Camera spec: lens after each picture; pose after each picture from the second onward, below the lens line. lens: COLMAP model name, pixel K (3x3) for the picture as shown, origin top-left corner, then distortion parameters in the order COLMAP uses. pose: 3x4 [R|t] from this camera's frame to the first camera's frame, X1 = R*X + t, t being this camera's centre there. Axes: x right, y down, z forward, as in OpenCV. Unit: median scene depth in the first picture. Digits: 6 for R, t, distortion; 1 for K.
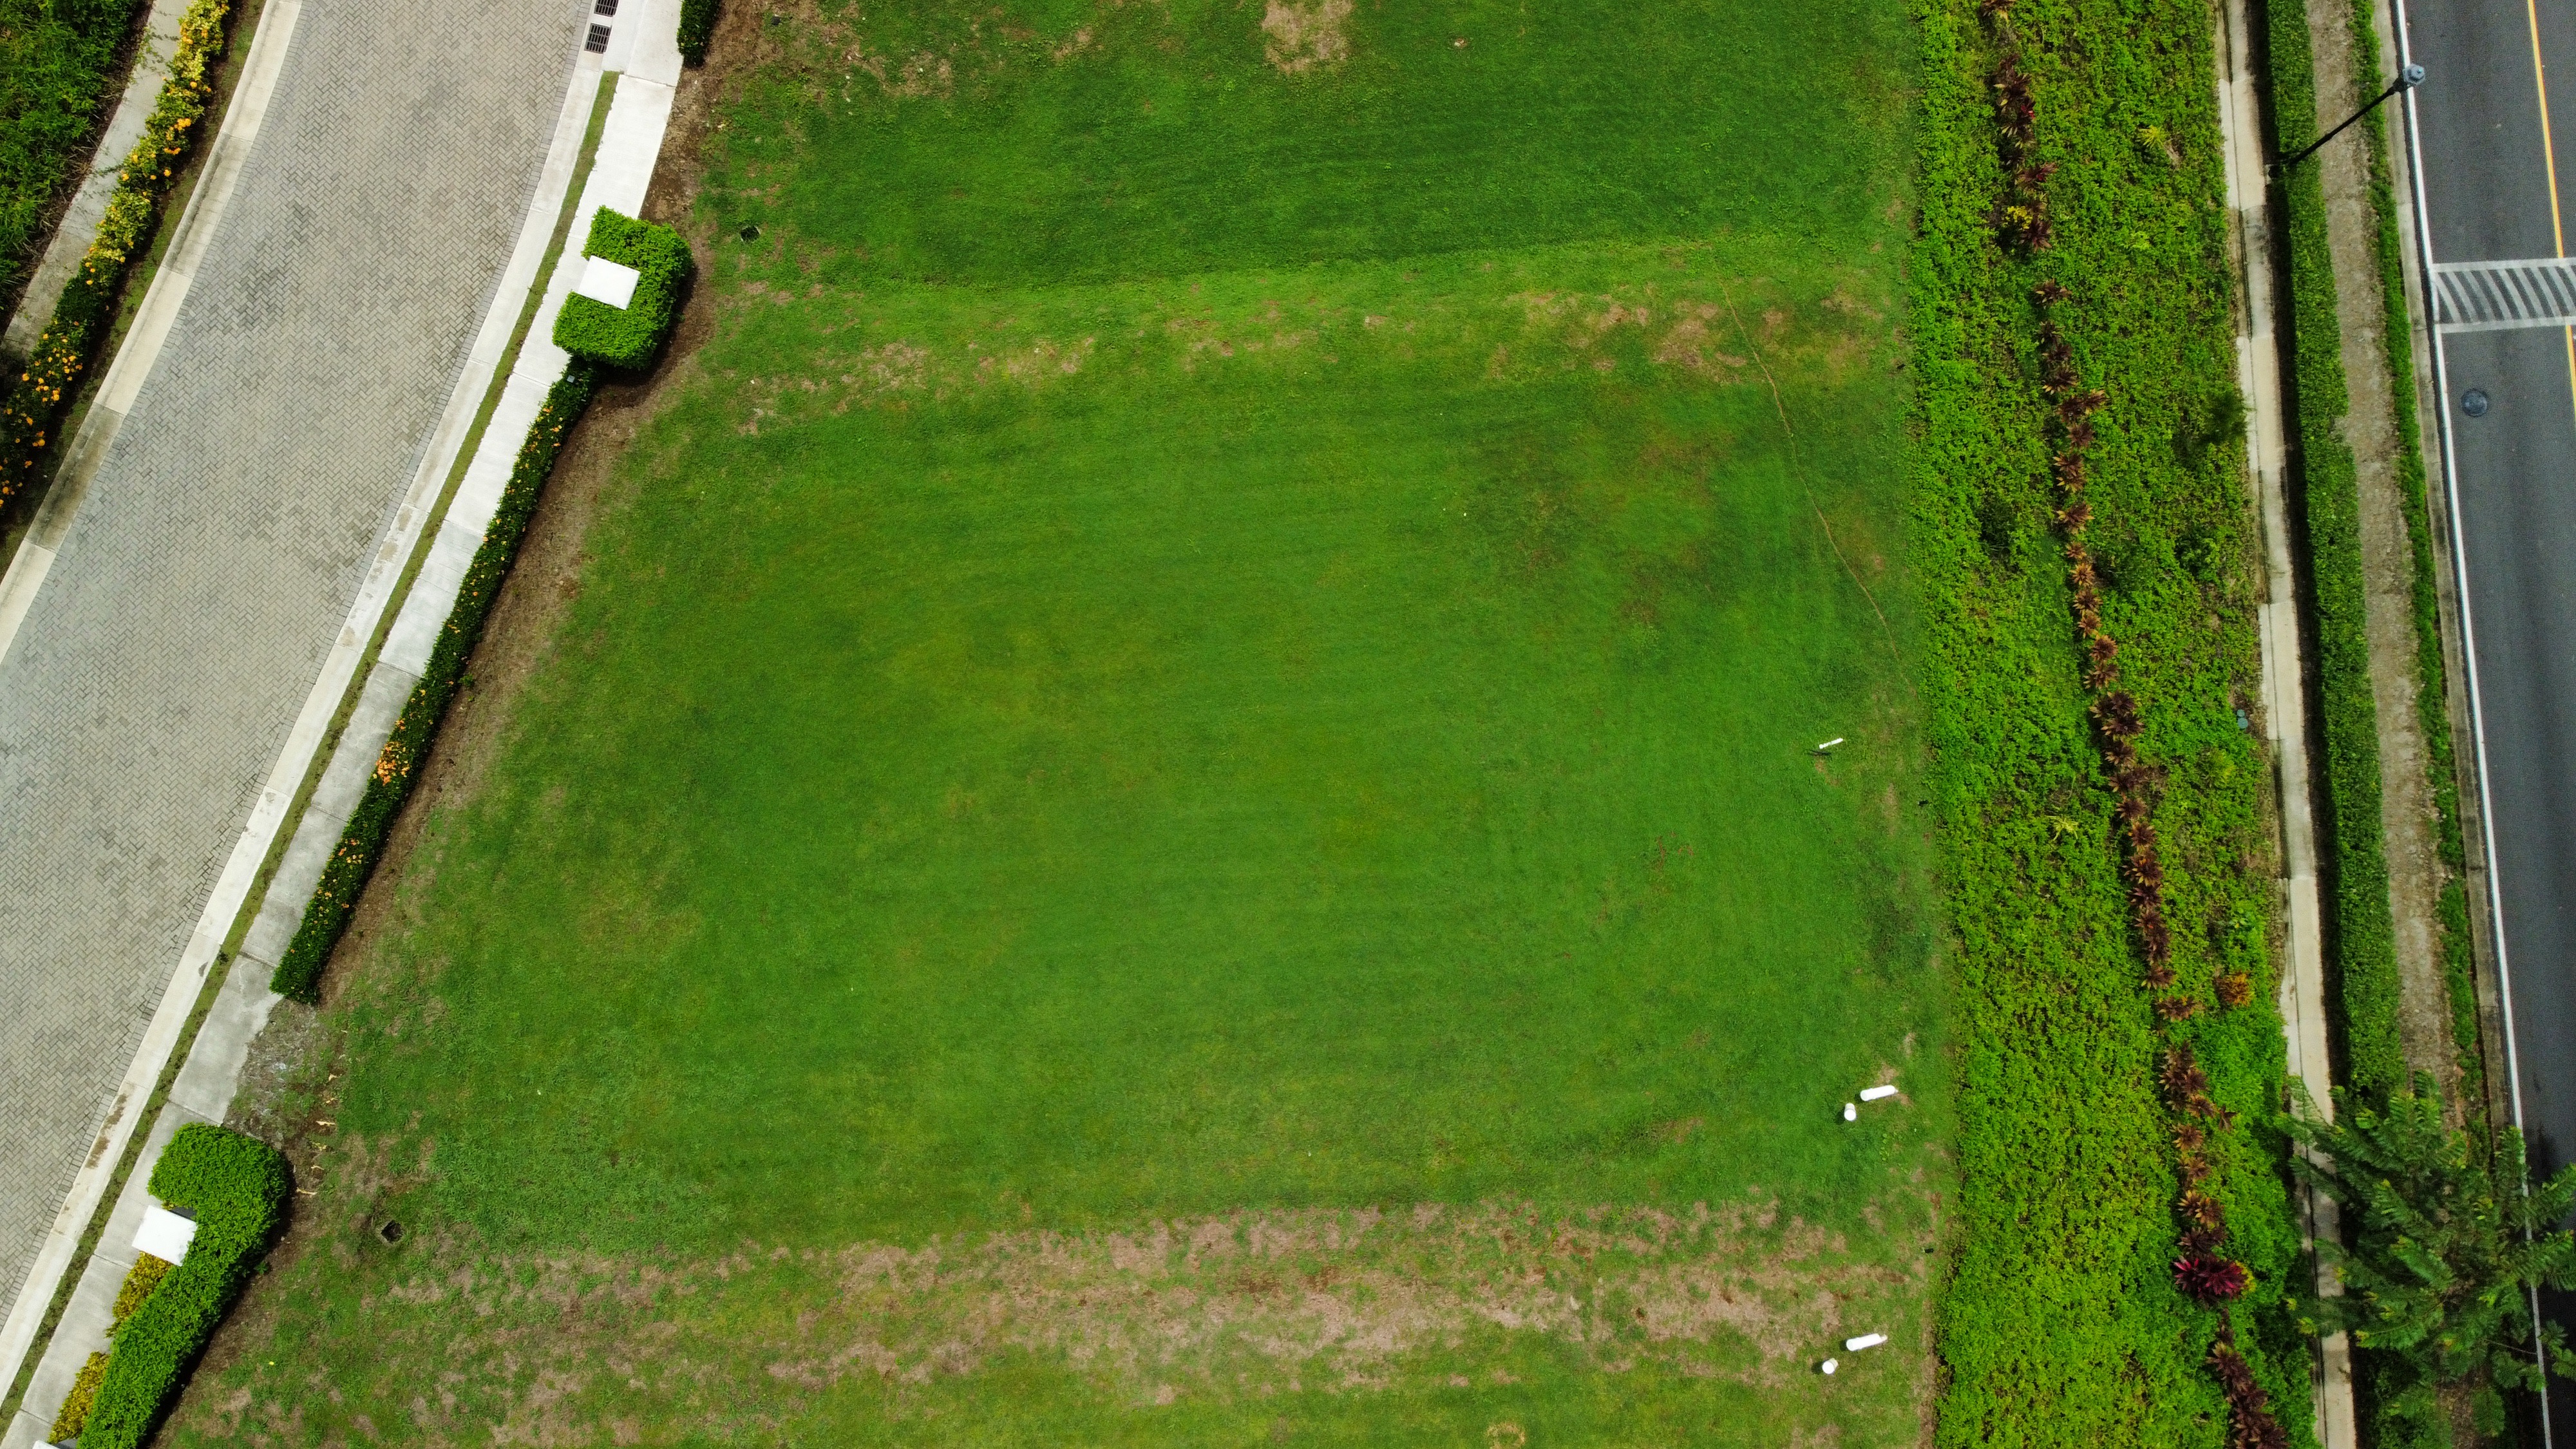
lens RADIAL K [[1947.8, 0, 1281.6], [0, 1947.8, 728.0], [0, 0, 1]] dist [0.003079, -0.009809]
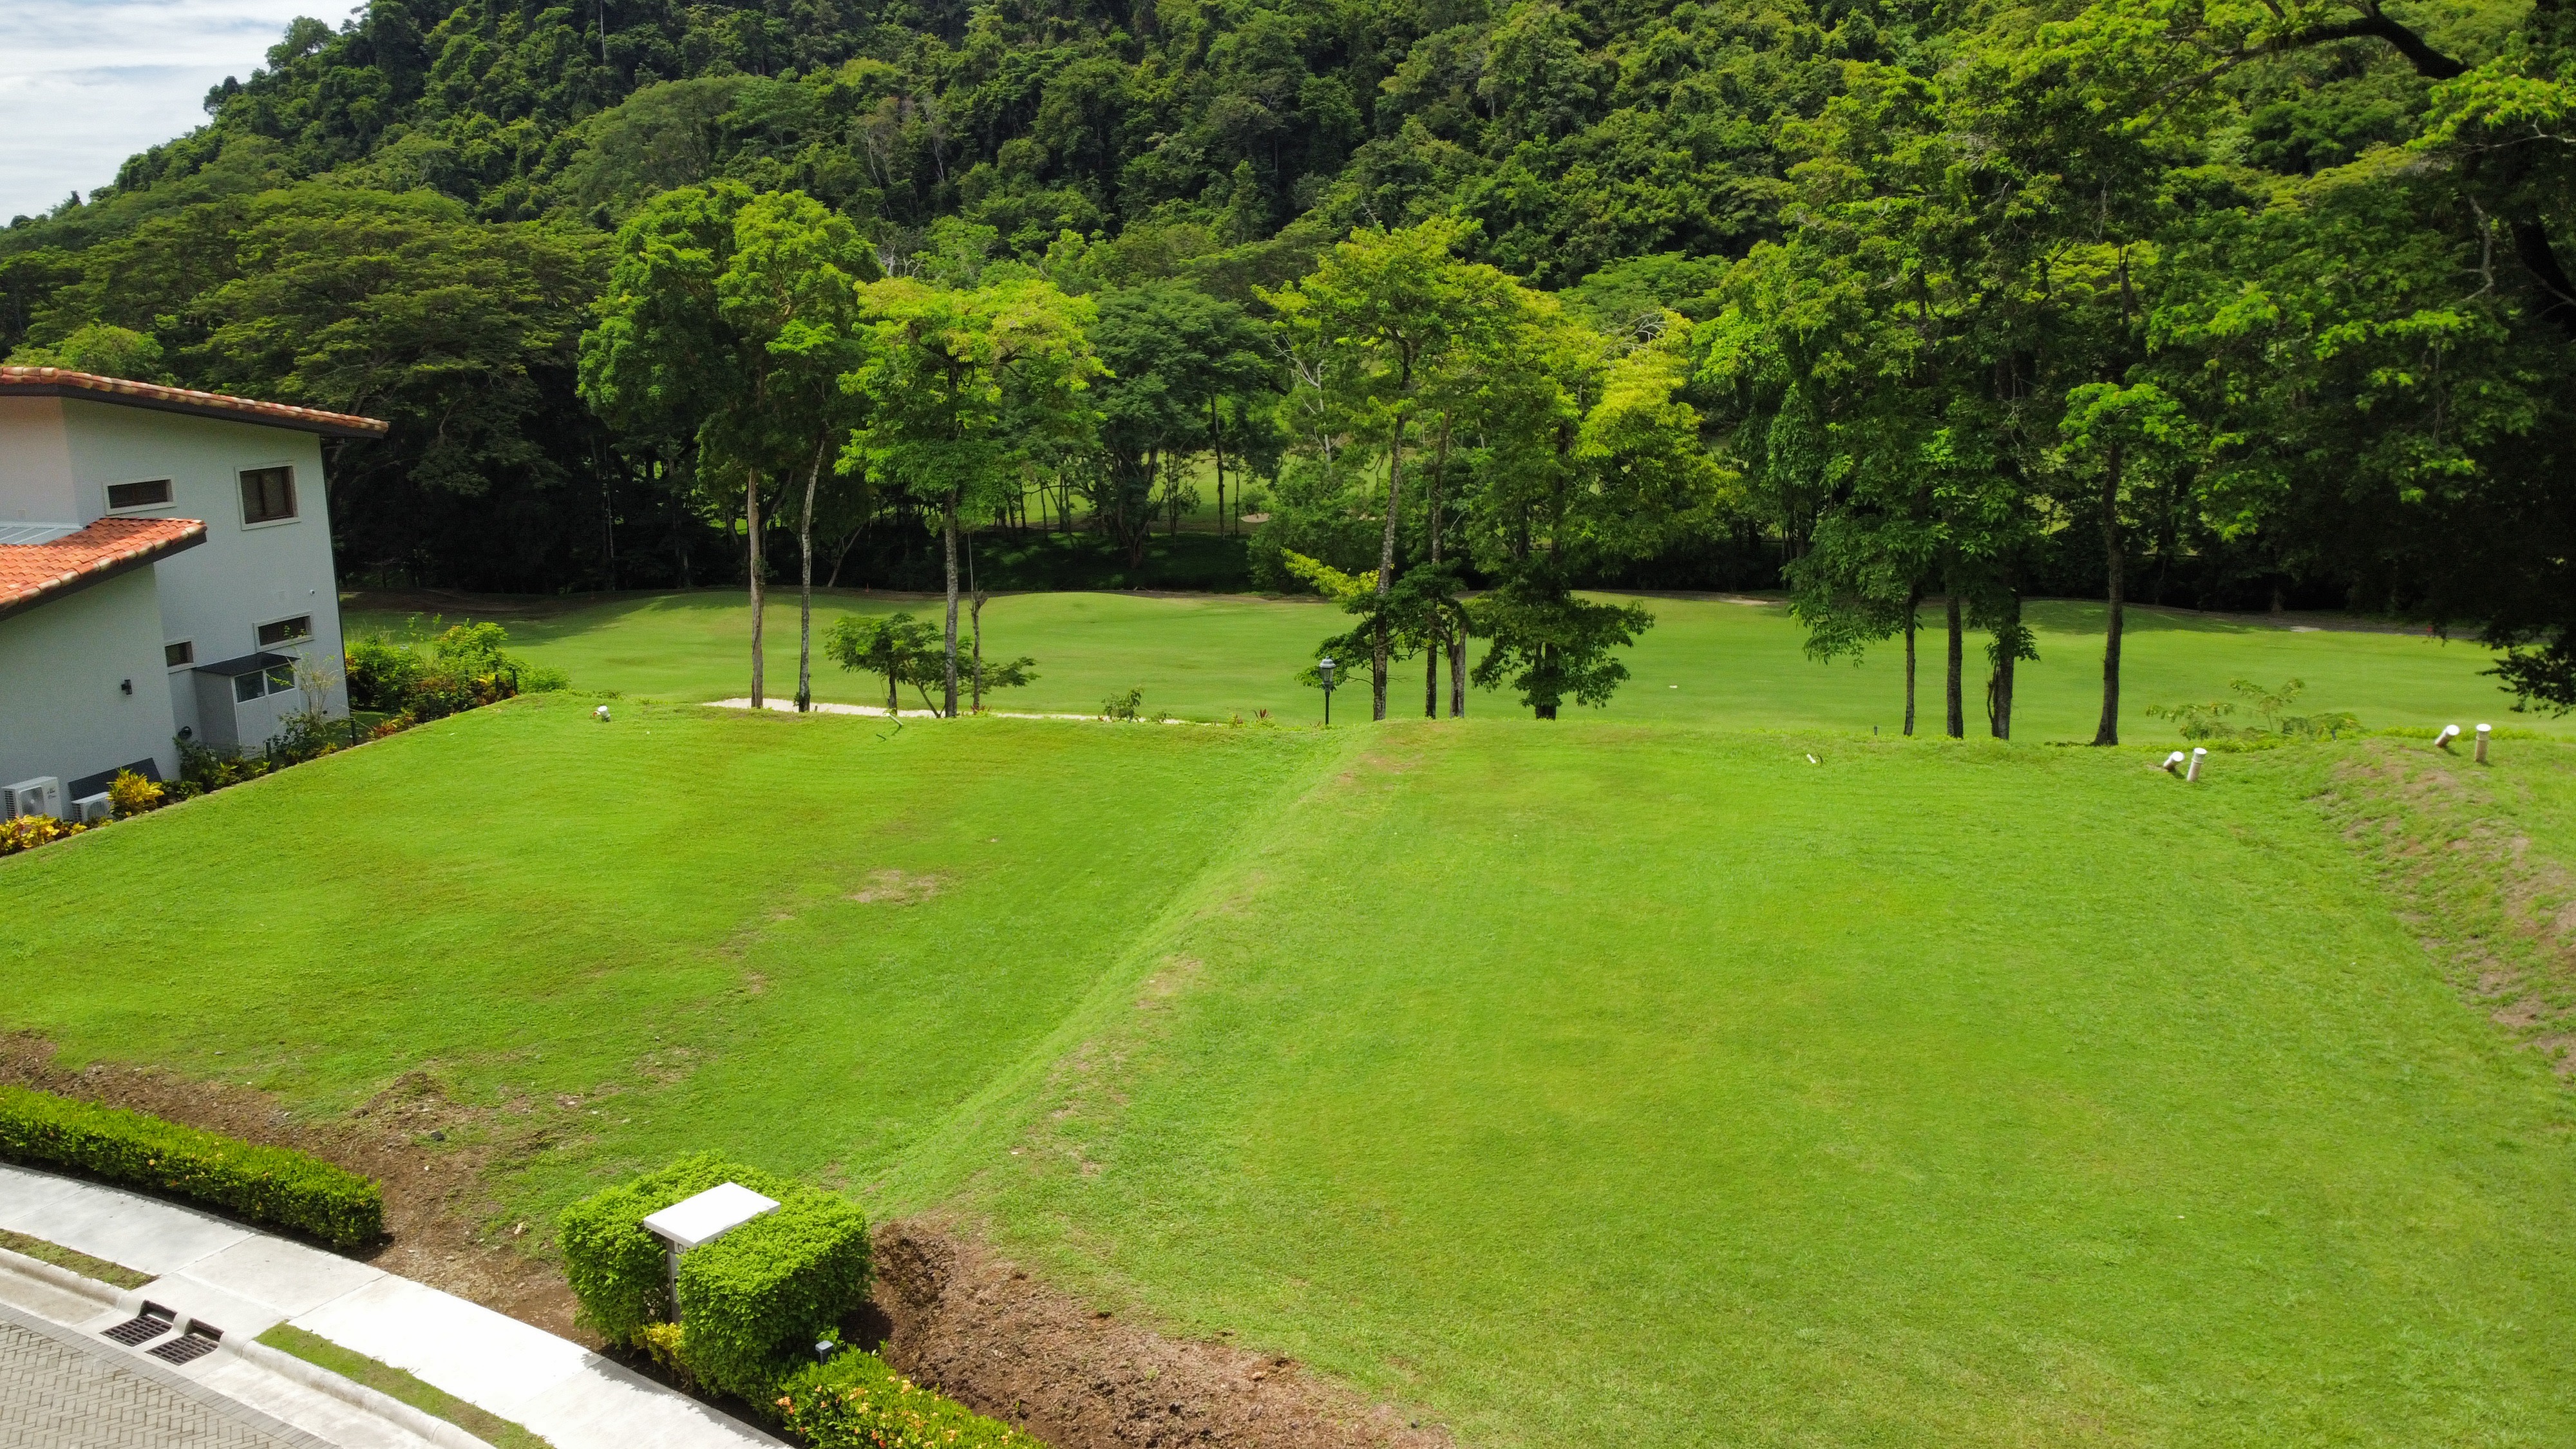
lens RADIAL K [[1947.8, 0, 1284.9], [0, 1947.8, 715.9], [0, 0, 1]] dist [0.003079, -0.009809]
pose [[0.310818, -0.195597, 0.930126, -0.708355], [0.947229, 0.144489, -0.286148, 0.033198], [-0.078423, 0.969982, 0.230185, 0.719500]]
